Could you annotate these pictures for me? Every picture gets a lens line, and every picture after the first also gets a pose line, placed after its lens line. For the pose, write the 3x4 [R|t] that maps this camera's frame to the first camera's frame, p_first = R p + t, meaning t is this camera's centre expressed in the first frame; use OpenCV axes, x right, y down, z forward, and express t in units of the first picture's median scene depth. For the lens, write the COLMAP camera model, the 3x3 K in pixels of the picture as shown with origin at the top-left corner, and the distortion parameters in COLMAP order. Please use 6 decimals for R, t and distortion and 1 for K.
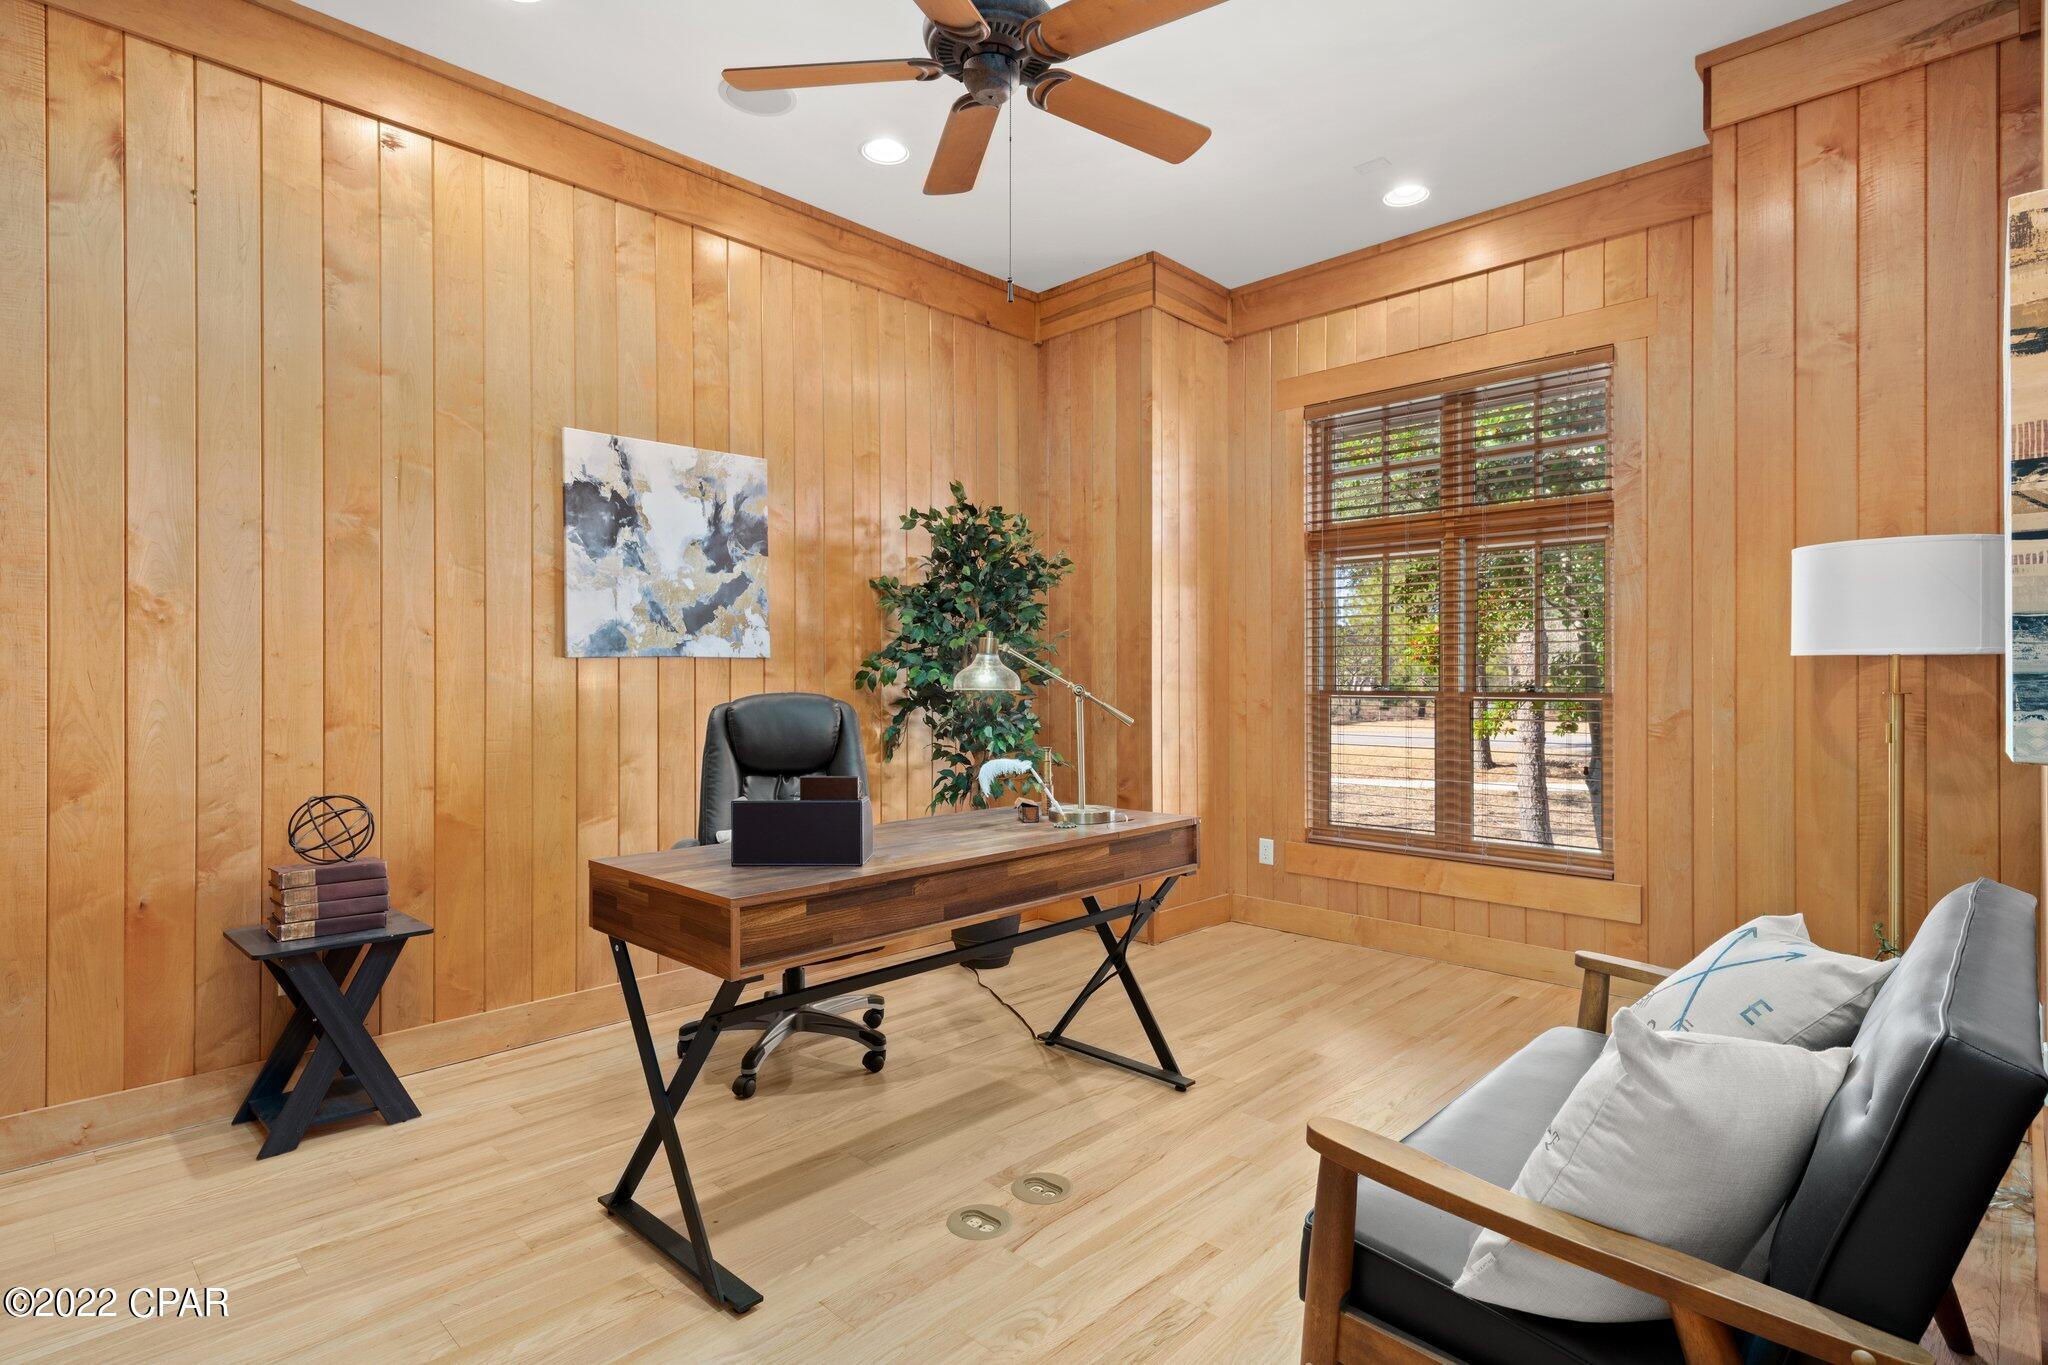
lens RADIAL K [[1026.7, 0, 1029.7], [0, 1026.7, 669.1], [0, 0, 1]] dist [-0.001198, -0.000143]
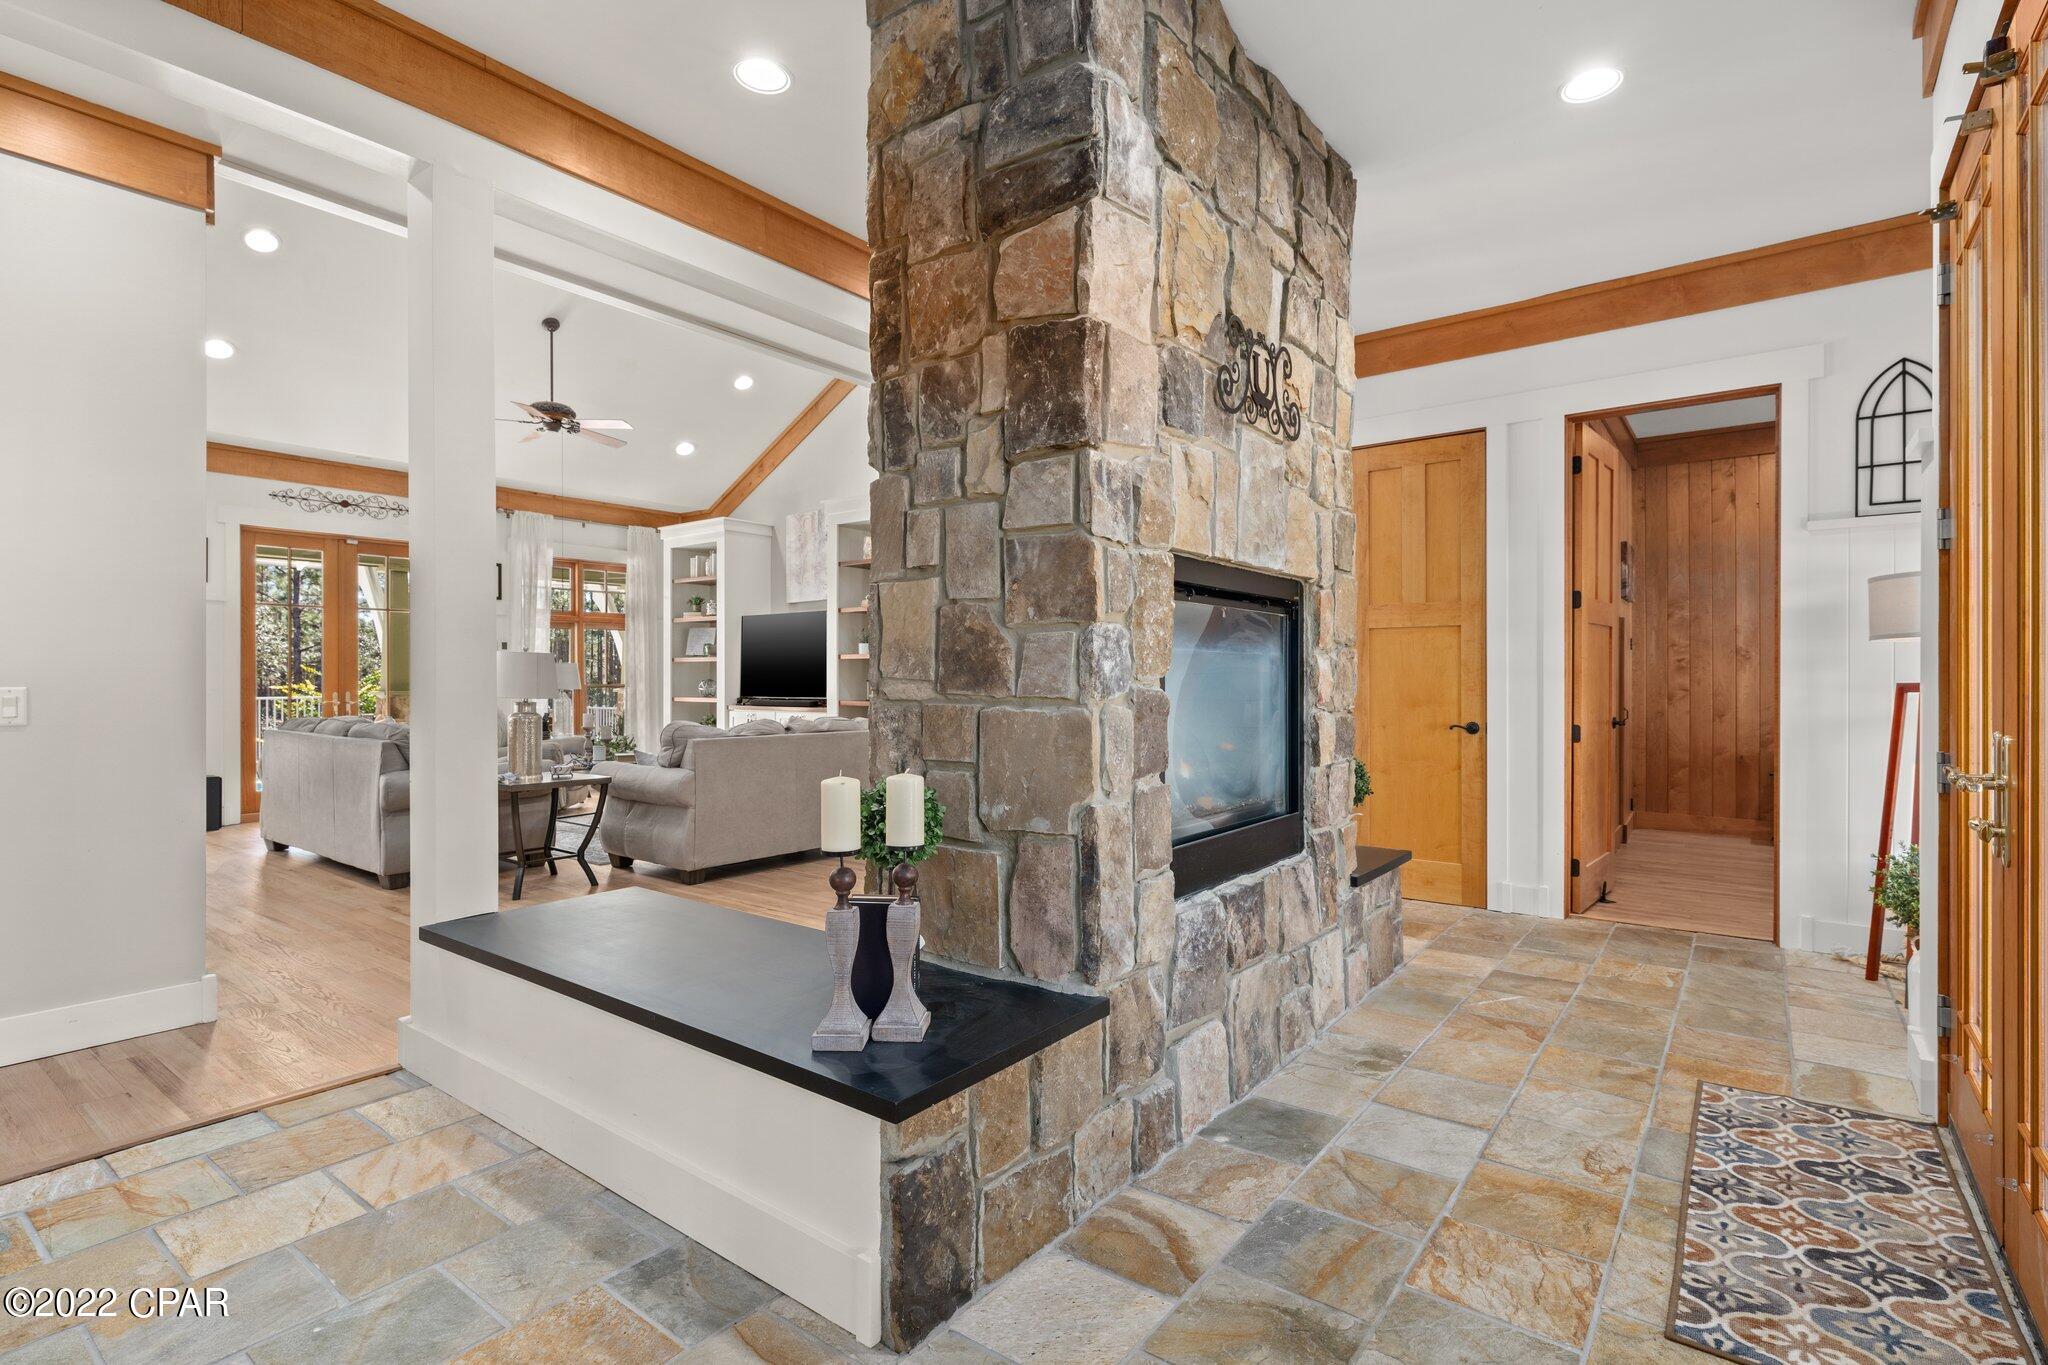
lens RADIAL K [[977.8, 0, 1027.4], [0, 977.8, 680.1], [0, 0, 1]] dist [0.001337, -0.001410]
pose [[0.110243, -0.001800, -0.993903, 1.433296], [0.003395, 0.999993, -0.001434, 0.009711], [0.993899, -0.003216, 0.110248, -1.130644]]
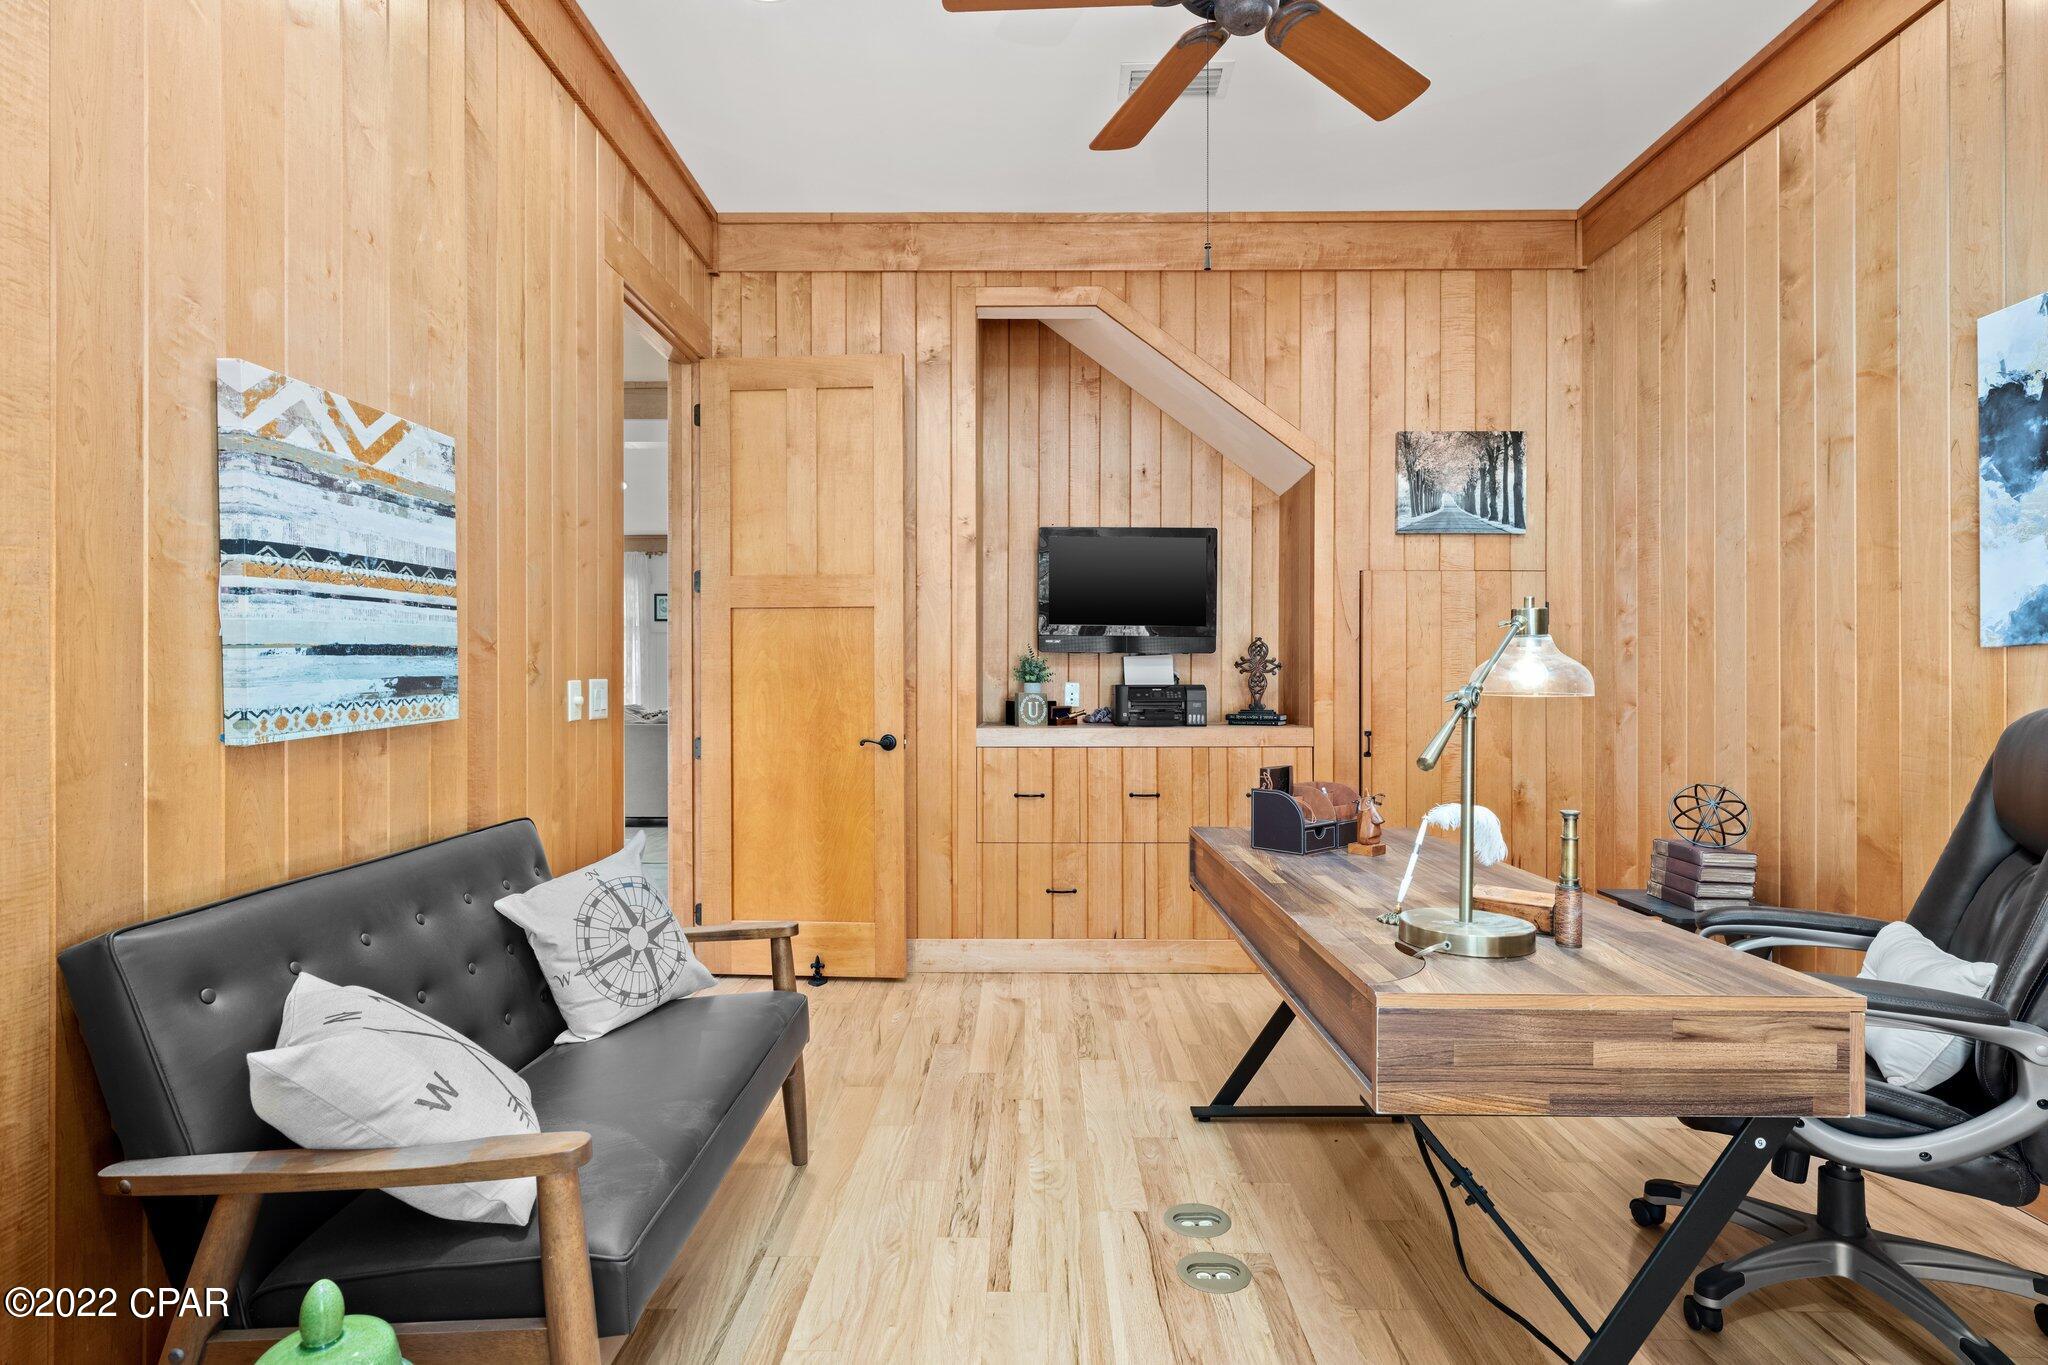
lens RADIAL K [[1026.7, 0, 1026.5], [0, 1026.7, 682.4], [0, 0, 1]] dist [-0.001198, -0.000143]
pose [[-0.727631, -0.002392, -0.685965, 0.550375], [0.000779, 0.999990, -0.004313, 0.016301], [0.685968, -0.003672, -0.727622, 1.173937]]
